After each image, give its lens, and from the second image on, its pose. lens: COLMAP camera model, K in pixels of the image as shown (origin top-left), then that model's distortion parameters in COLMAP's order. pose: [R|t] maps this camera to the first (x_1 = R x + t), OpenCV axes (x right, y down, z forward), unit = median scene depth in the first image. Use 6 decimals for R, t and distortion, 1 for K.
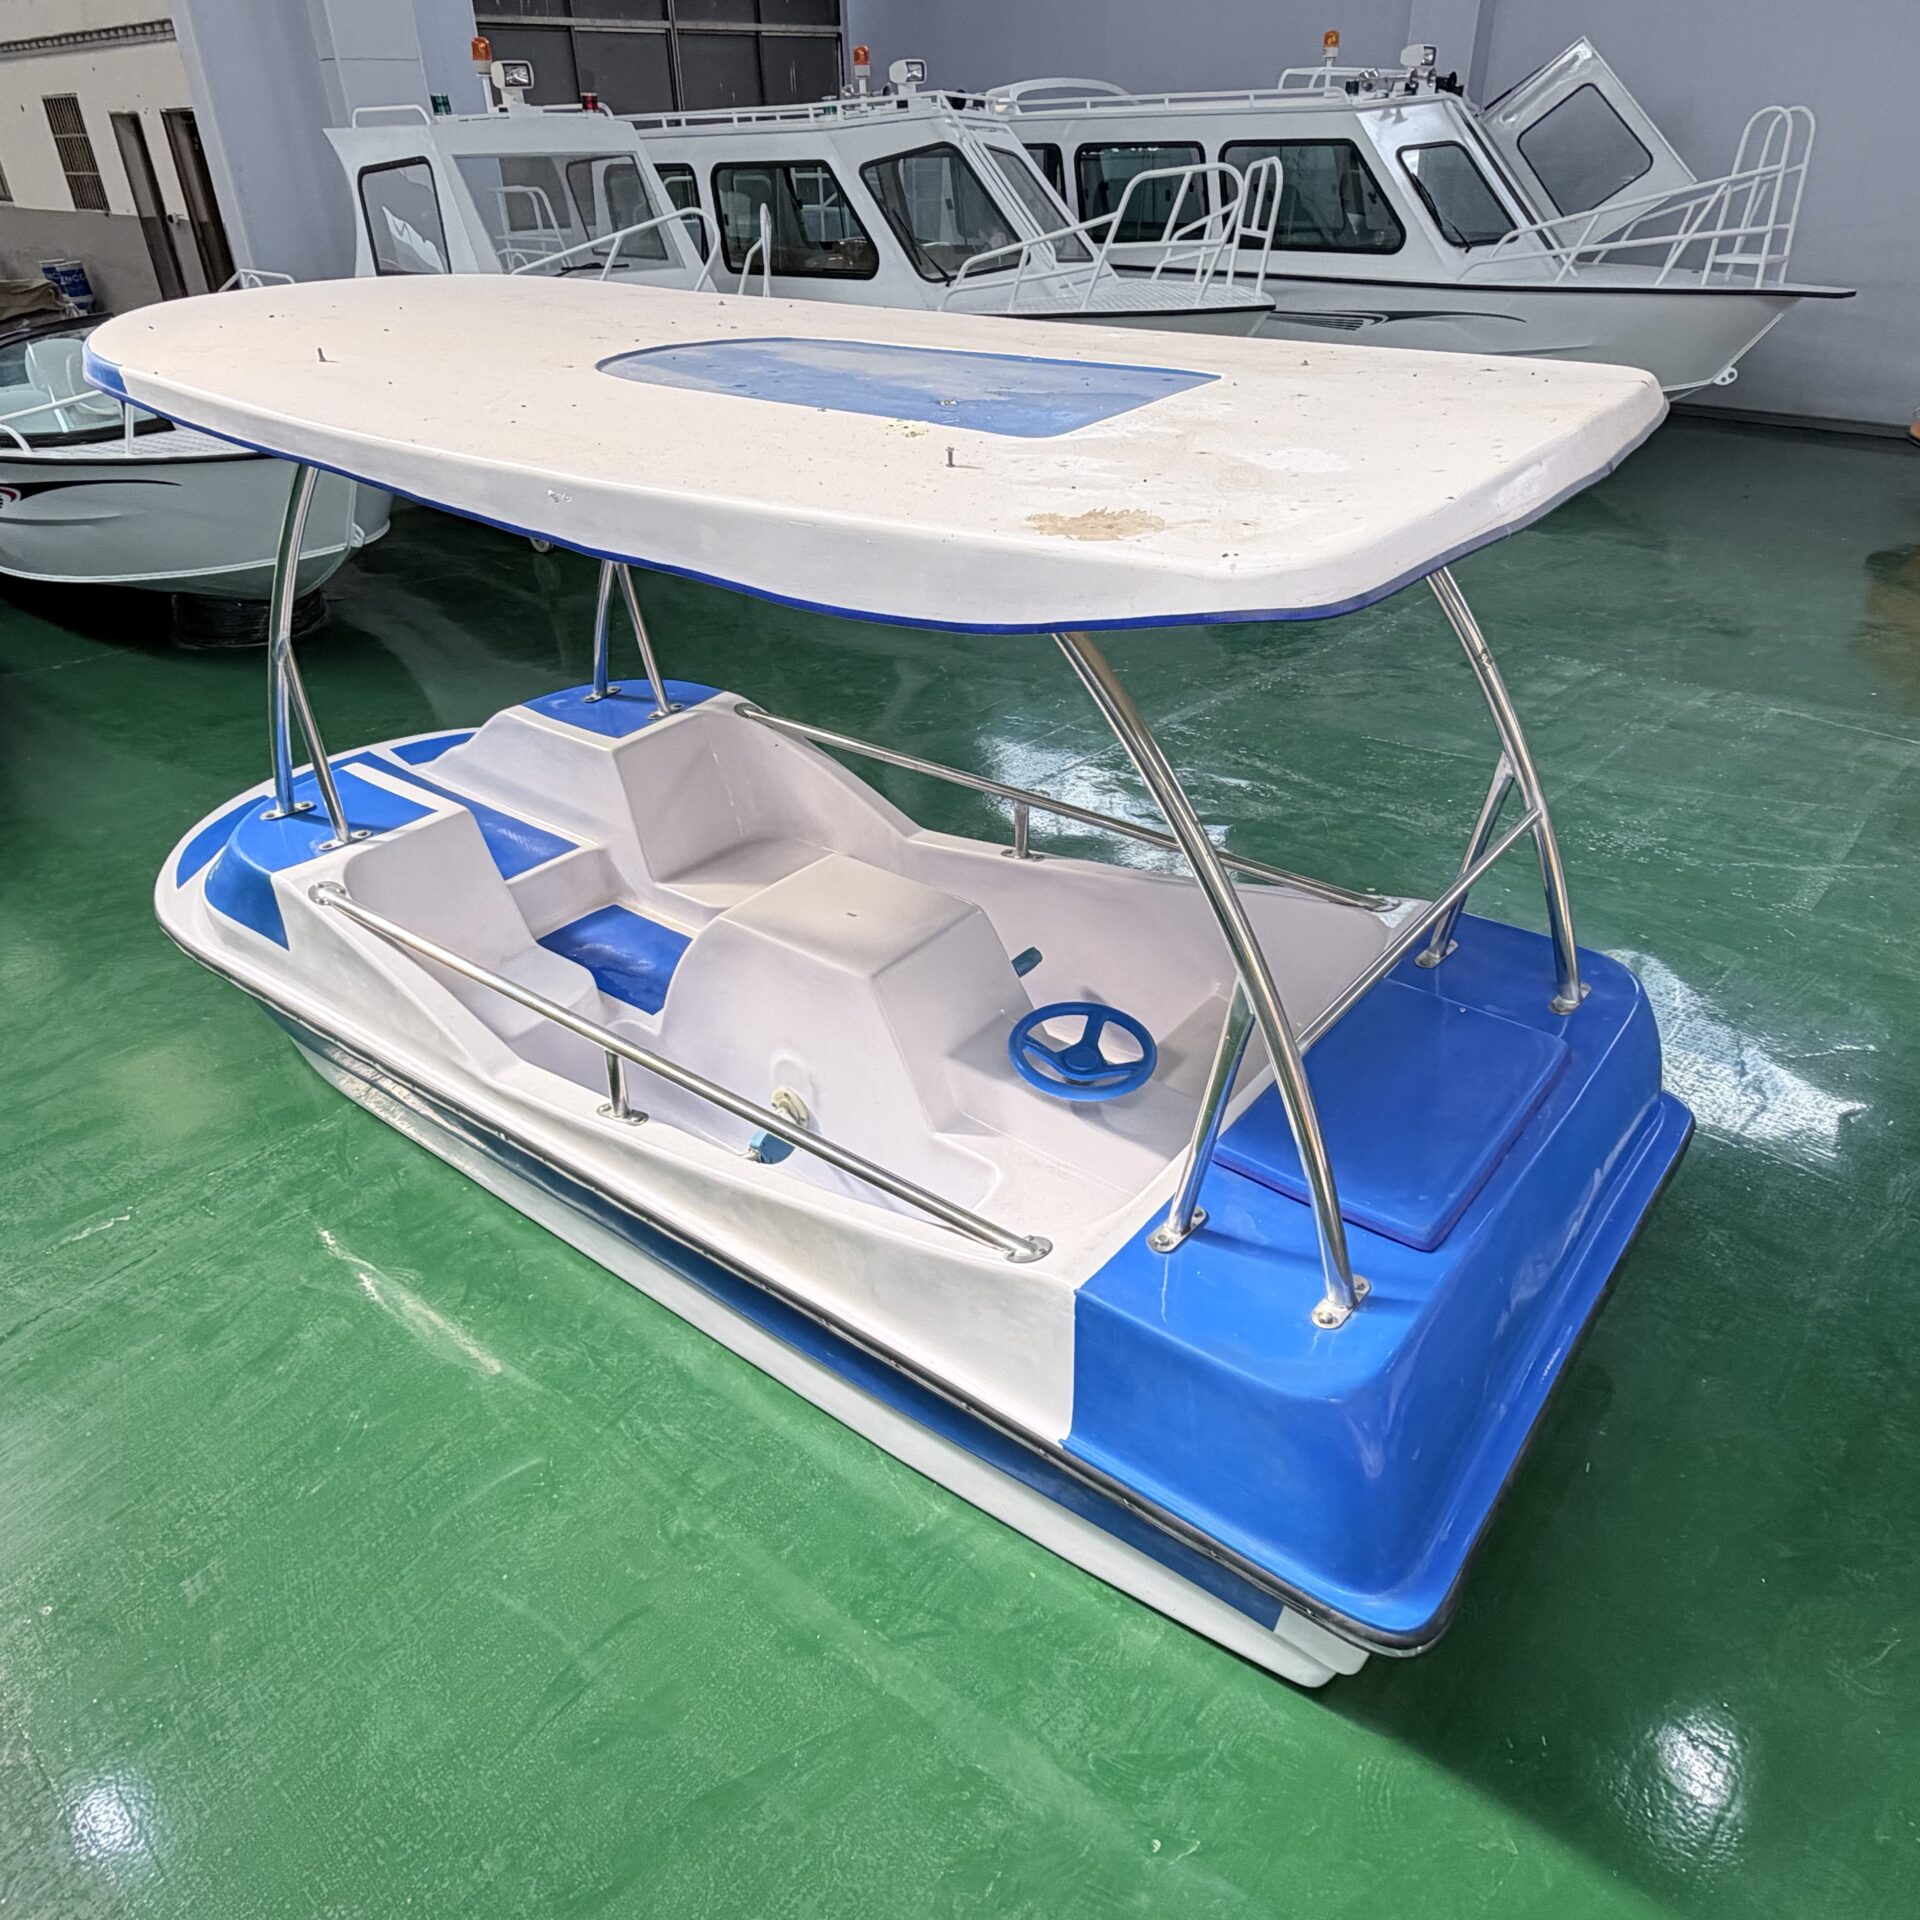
lens RADIAL K [[1406.0, 0, 970.2], [0, 1406.0, 961.8], [0, 0, 1]] dist [-0.025784, 0.024013]
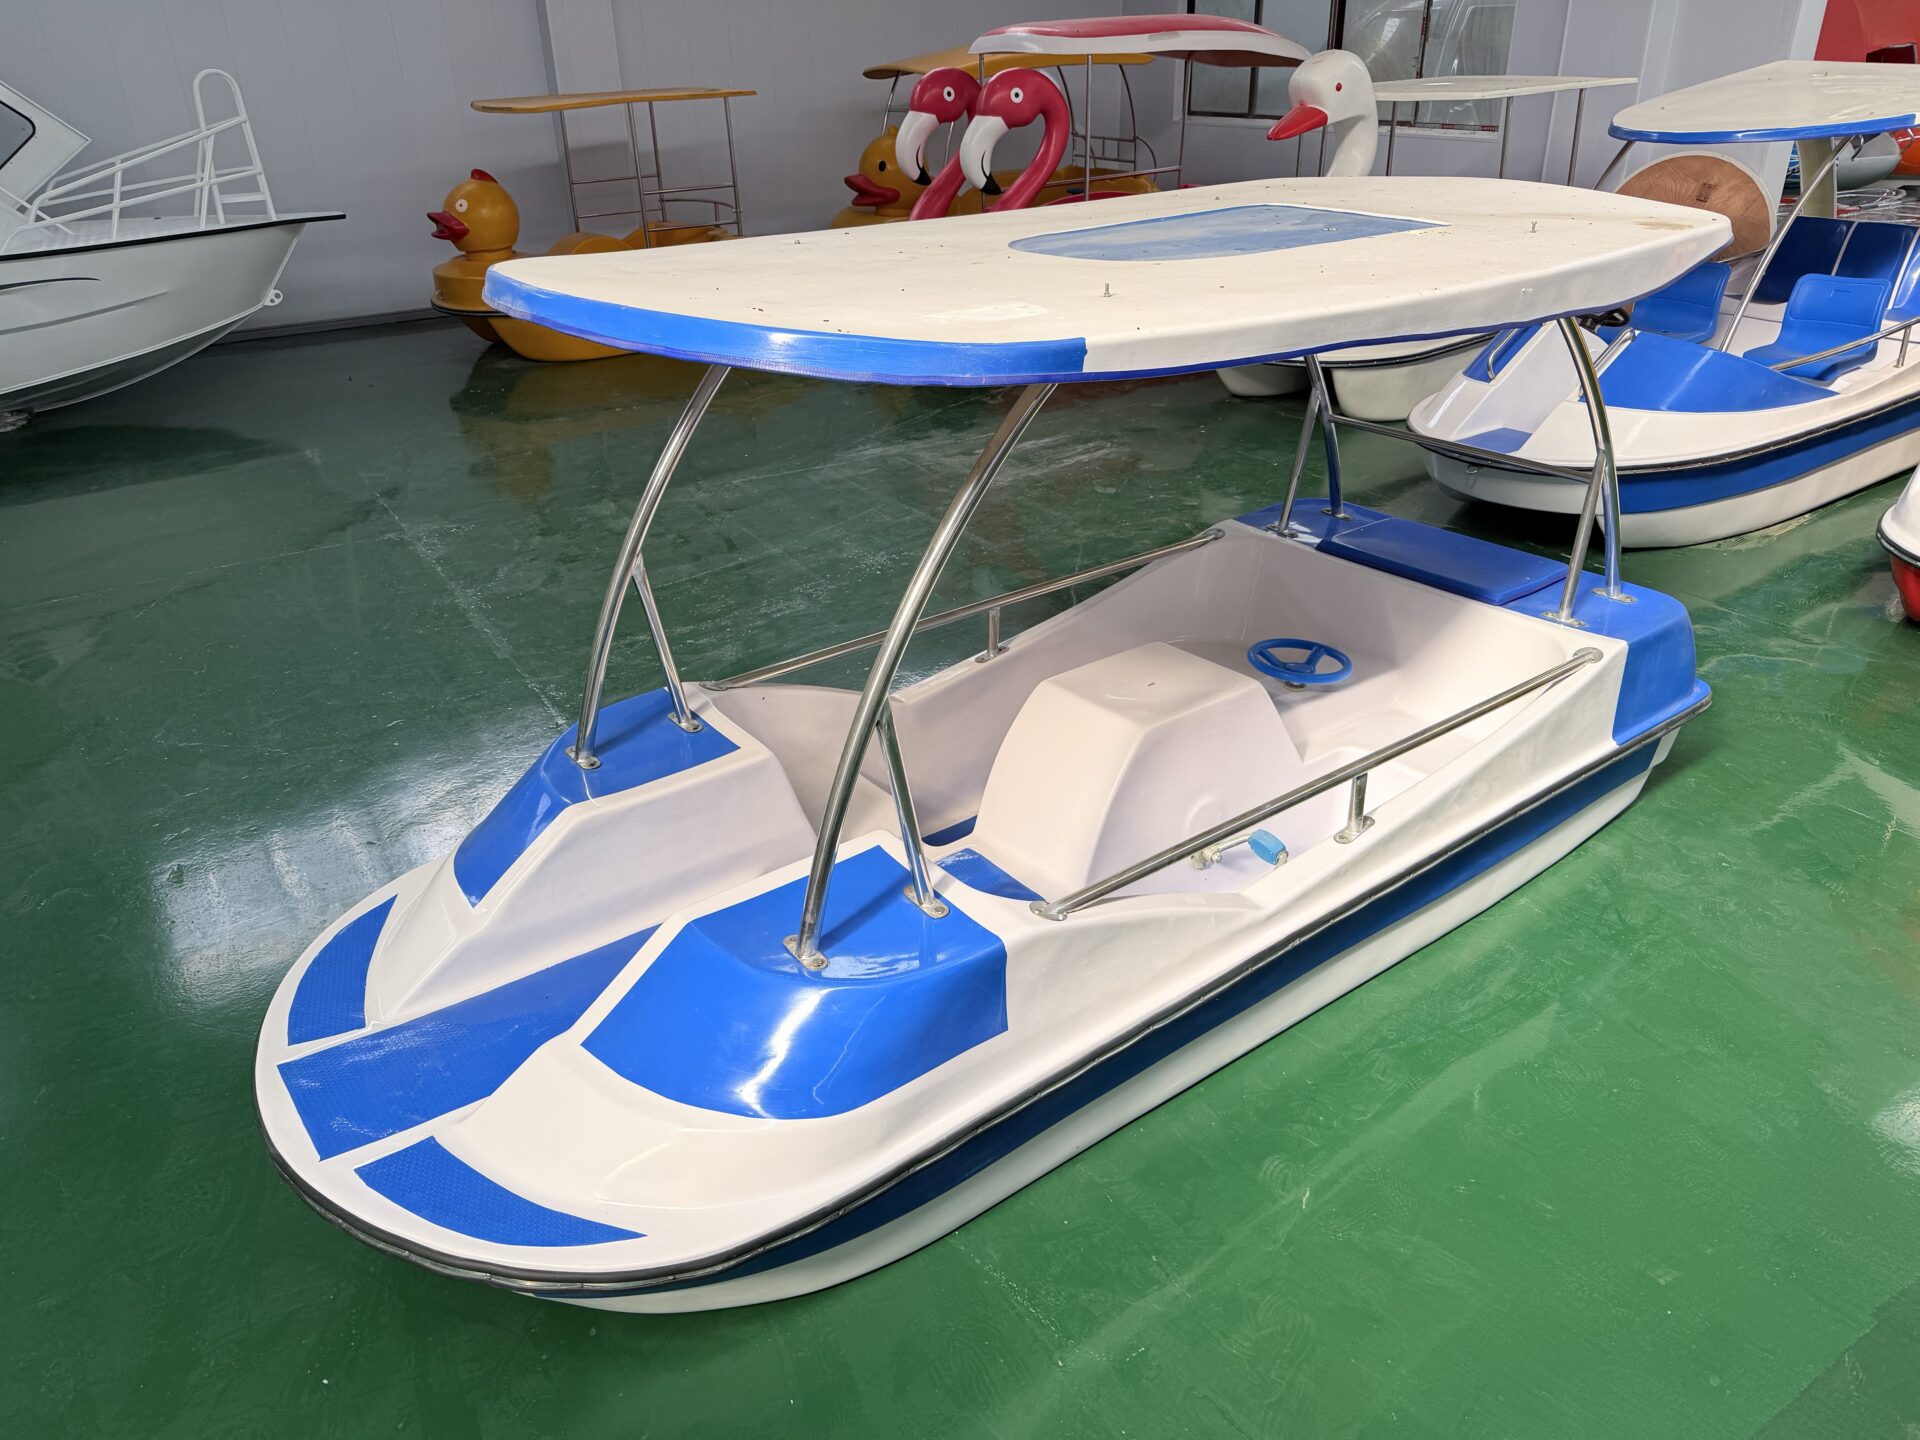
lens RADIAL K [[1360.7, 0, 954.8], [0, 1360.7, 711.9], [0, 0, 1]] dist [0.006524, -0.019541]
pose [[0.259490, -0.414492, 0.872274, -0.660097], [0.510128, 0.825752, 0.240630, -0.218878], [-0.820021, 0.382530, 0.425718, 0.368758]]
